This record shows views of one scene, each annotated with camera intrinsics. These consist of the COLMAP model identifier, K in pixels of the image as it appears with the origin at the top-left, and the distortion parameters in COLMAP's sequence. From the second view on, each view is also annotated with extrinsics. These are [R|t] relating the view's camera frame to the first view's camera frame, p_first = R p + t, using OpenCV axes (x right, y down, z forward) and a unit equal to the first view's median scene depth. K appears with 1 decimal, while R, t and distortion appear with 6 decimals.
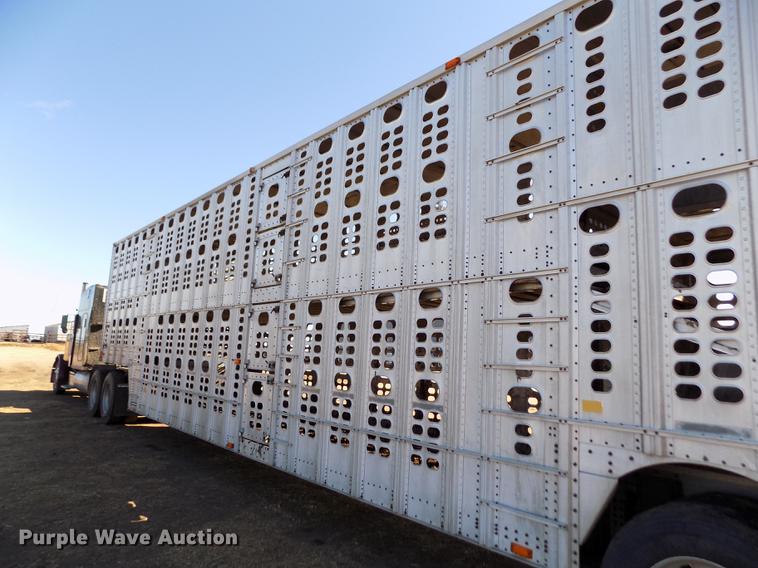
lens RADIAL K [[499.8, 0, 394.5], [0, 499.8, 281.2], [0, 0, 1]] dist [-0.030506, 0.005150]
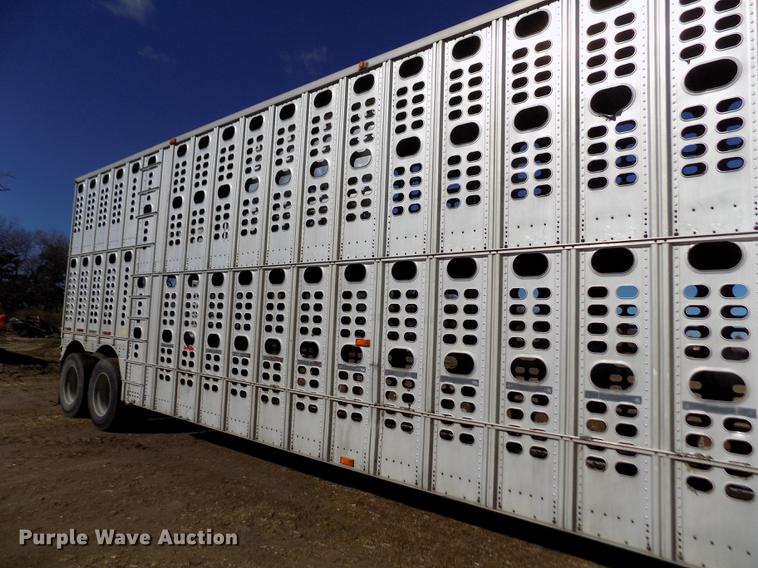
lens RADIAL K [[403.0, 0, 379.0], [0, 403.0, 299.1], [0, 0, 1]] dist [-0.017191, 0.002608]
pose [[0.969128, 0.018910, 0.245833, -1.863970], [-0.041299, 0.995418, 0.086242, 0.230957], [-0.243076, -0.093732, 0.965468, 2.021109]]
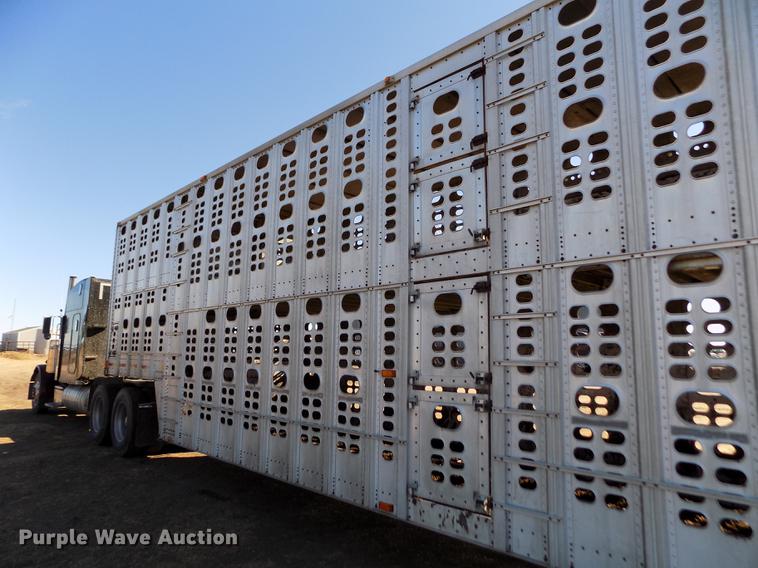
lens RADIAL K [[489.8, 0, 399.3], [0, 489.8, 289.5], [0, 0, 1]] dist [-0.045887, 0.028023]
pose [[0.996840, -0.016908, 0.077618, -0.244338], [0.015608, 0.999728, 0.017320, 0.030393], [-0.077890, -0.016054, 0.996833, 0.265695]]
